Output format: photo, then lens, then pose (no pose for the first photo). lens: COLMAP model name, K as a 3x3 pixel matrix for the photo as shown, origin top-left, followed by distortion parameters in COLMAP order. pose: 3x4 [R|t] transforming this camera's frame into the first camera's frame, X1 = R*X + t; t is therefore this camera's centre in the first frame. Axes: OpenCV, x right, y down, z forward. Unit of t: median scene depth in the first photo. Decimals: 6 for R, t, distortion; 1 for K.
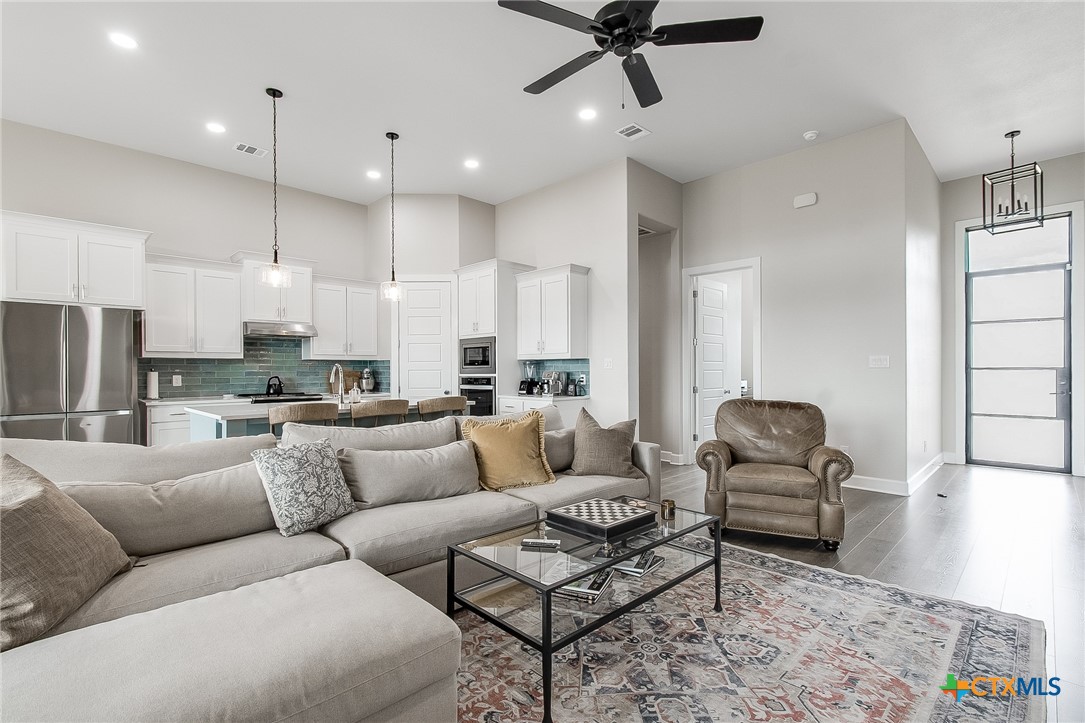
lens RADIAL K [[489.1, 0, 546.5], [0, 489.1, 368.7], [0, 0, 1]] dist [0.004925, -0.001203]
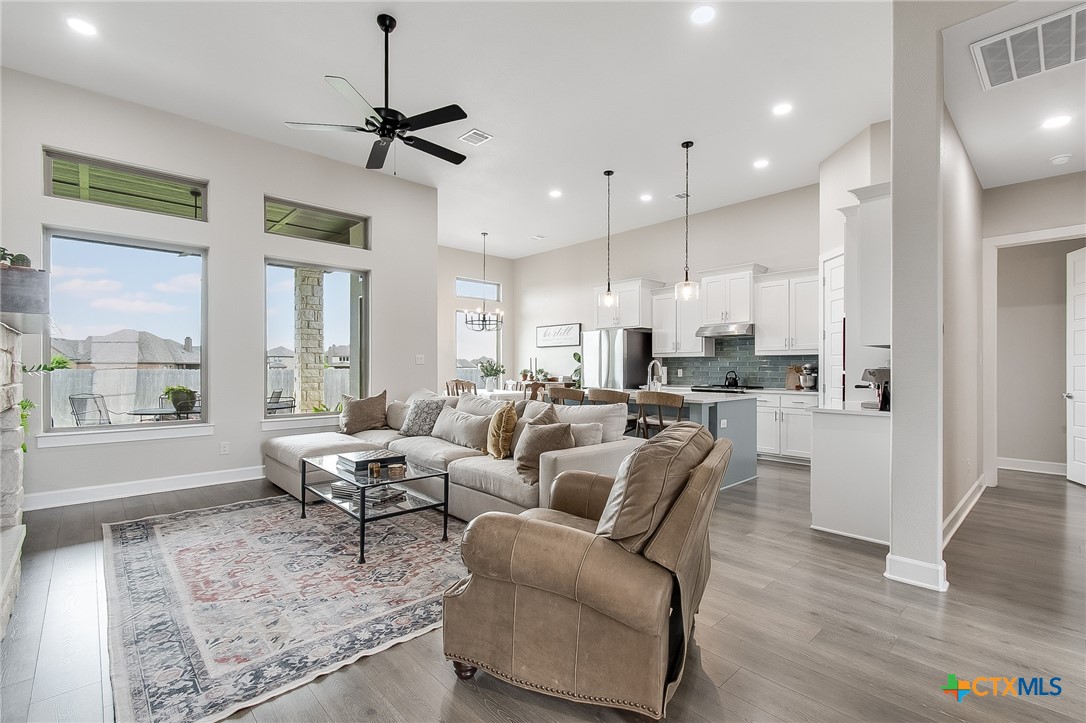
lens RADIAL K [[489.6, 0, 549.0], [0, 489.6, 366.1], [0, 0, 1]] dist [0.004925, -0.001203]
pose [[-0.019228, 0.000984, -0.999815, 0.697902], [0.002012, 0.999998, 0.000946, 0.002625], [0.999813, -0.001993, -0.019230, 0.667936]]
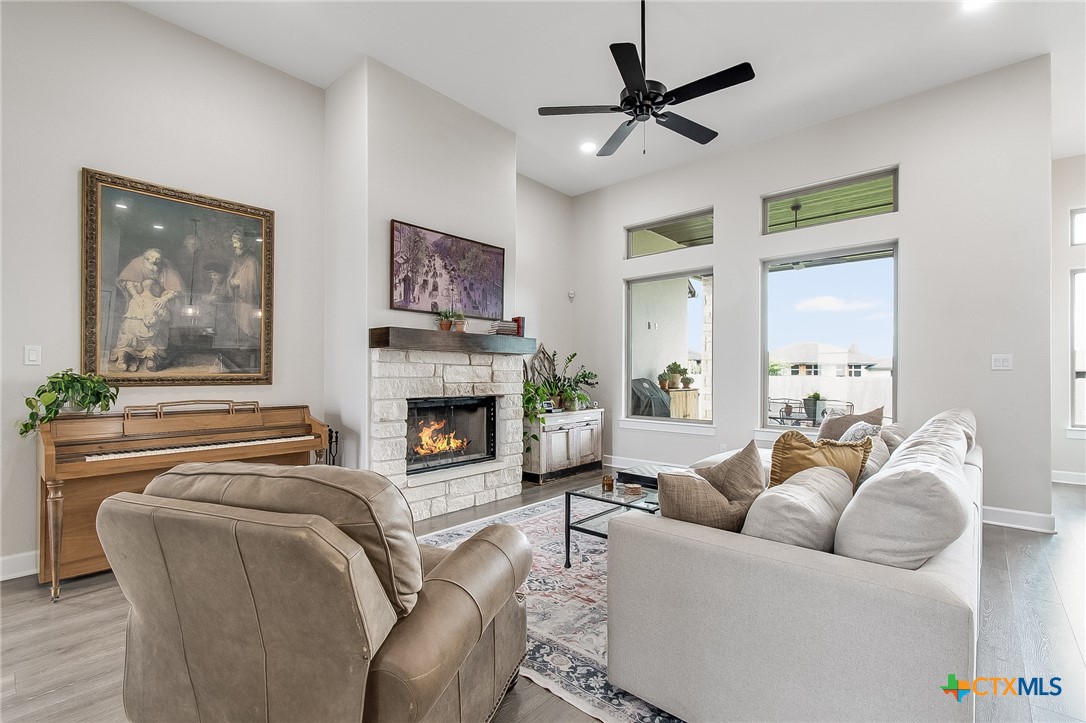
lens RADIAL K [[489.6, 0, 540.2], [0, 489.6, 376.3], [0, 0, 1]] dist [0.004925, -0.001203]
pose [[-0.997623, 0.001735, -0.068892, 0.225965], [0.001493, 0.999993, 0.003562, 0.003612], [0.068897, 0.003450, -0.997618, 0.998492]]
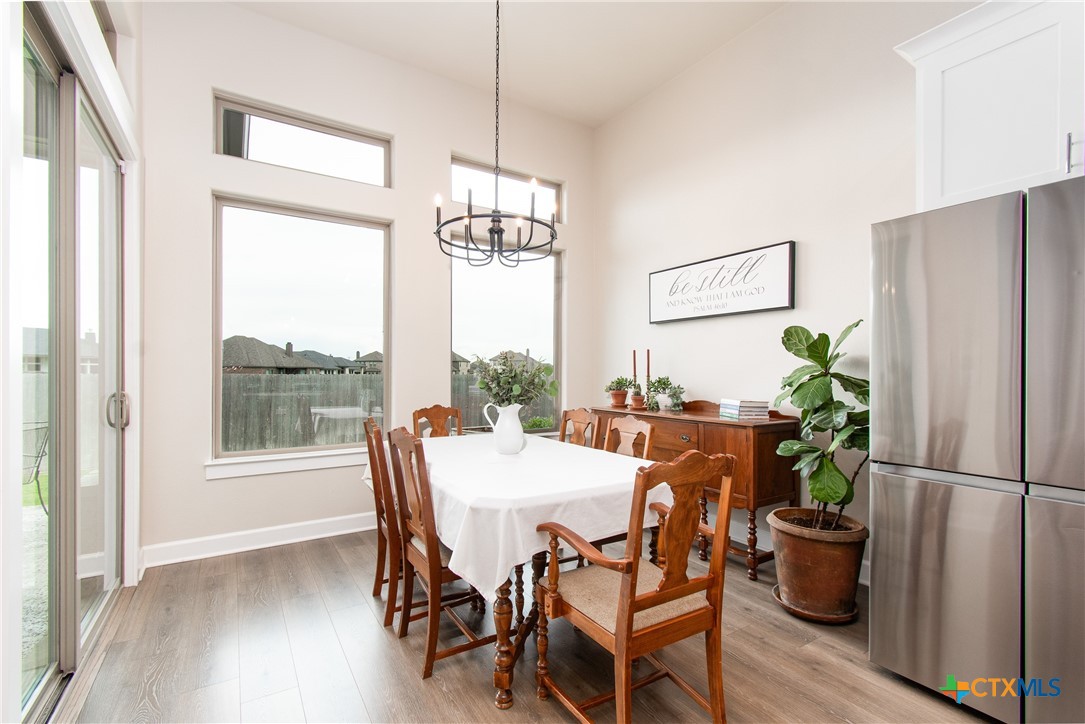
lens RADIAL K [[489.1, 0, 541.9], [0, 489.1, 370.9], [0, 0, 1]] dist [0.004925, -0.001203]
pose [[-0.206028, -0.000498, -0.978546, -0.444240], [-0.002285, 0.999997, -0.000028, 0.005566], [0.978543, 0.002230, -0.206028, 0.574441]]
